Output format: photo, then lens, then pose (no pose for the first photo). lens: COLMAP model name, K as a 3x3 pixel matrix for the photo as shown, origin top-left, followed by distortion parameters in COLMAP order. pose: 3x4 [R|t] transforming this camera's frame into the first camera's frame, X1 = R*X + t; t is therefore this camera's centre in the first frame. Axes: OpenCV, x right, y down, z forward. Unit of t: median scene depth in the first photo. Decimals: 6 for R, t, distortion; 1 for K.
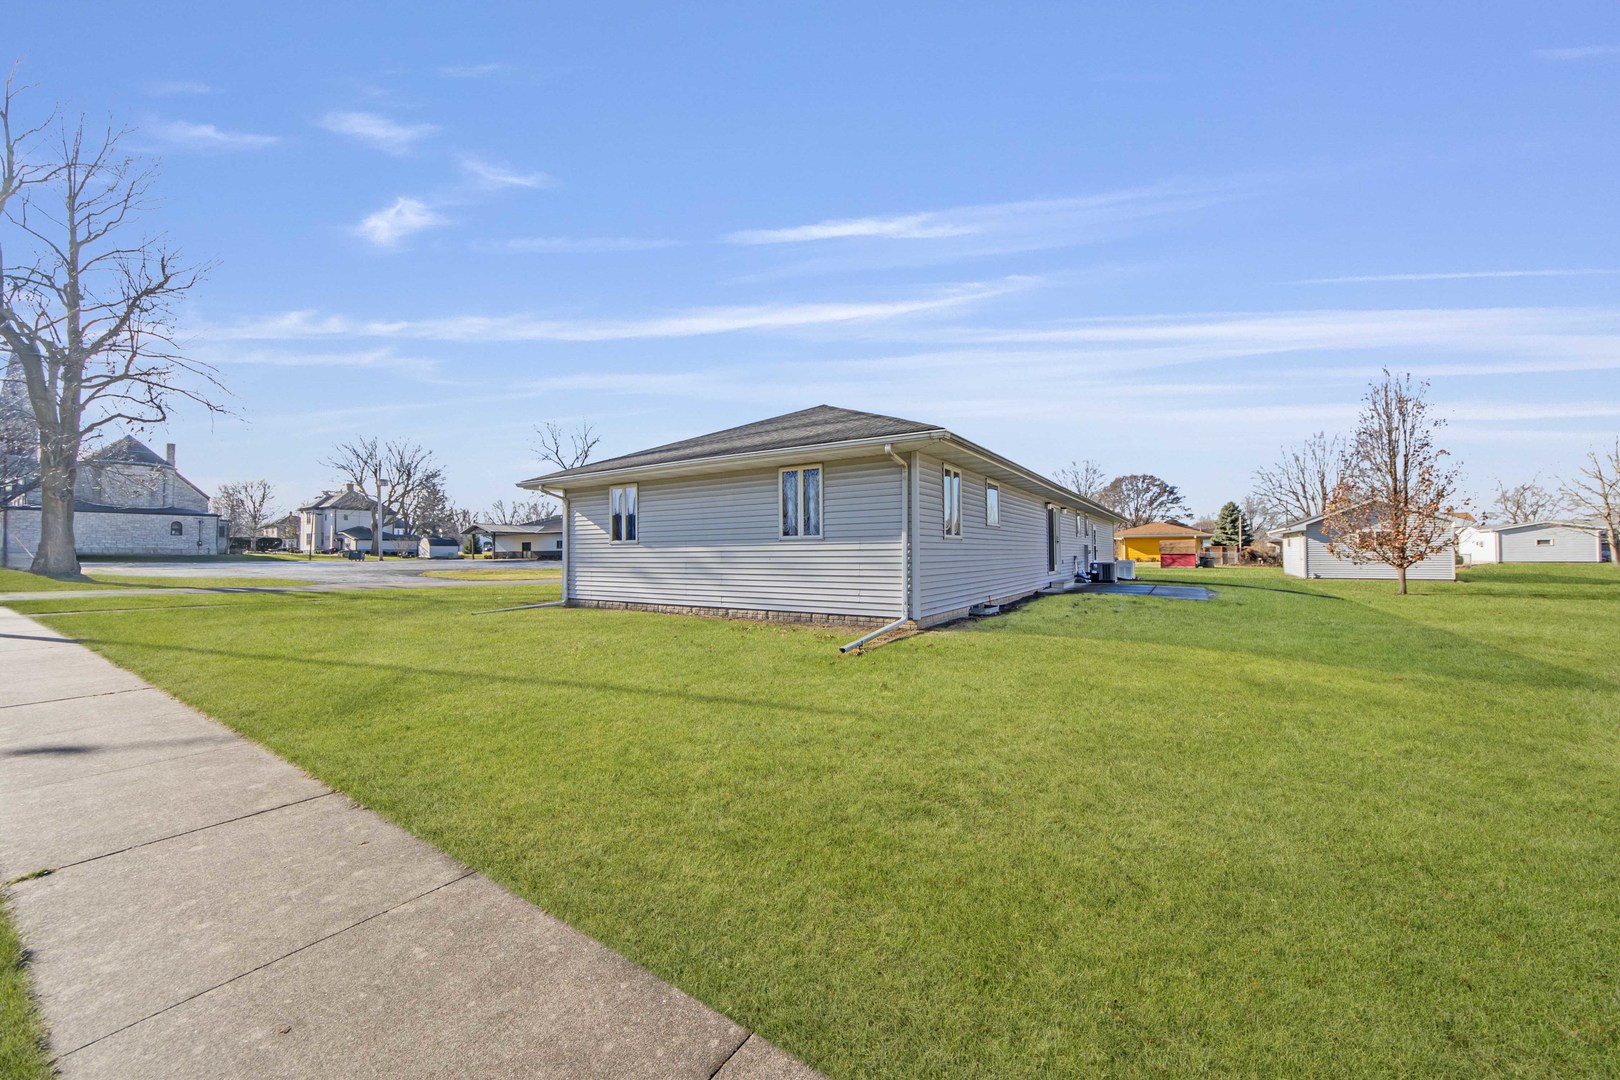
lens RADIAL K [[586.5, 0, 811.6], [0, 586.5, 536.2], [0, 0, 1]] dist [0.000973, 0.000061]
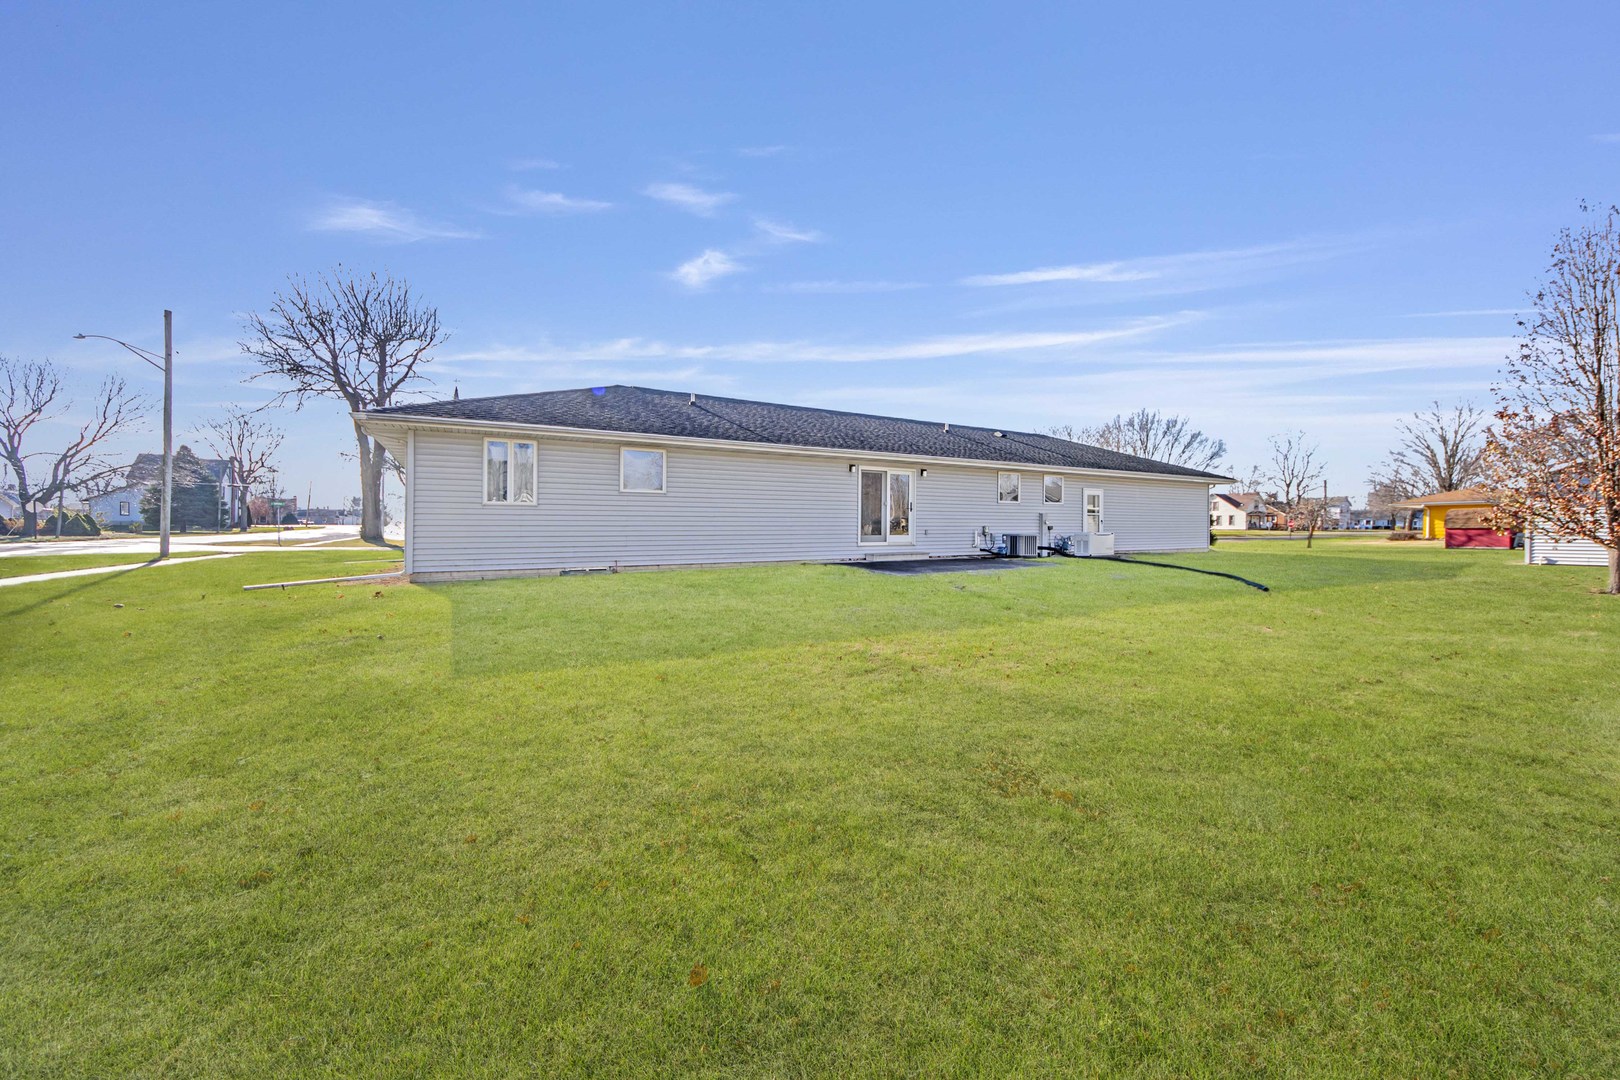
lens RADIAL K [[586.5, 0, 811.0], [0, 586.5, 547.8], [0, 0, 1]] dist [0.000973, 0.000061]
pose [[1.000000, 0.000399, 0.000361, -0.472566], [-0.000399, 1.000000, -0.000601, 0.074794], [-0.000361, 0.000600, 1.000000, -0.280888]]
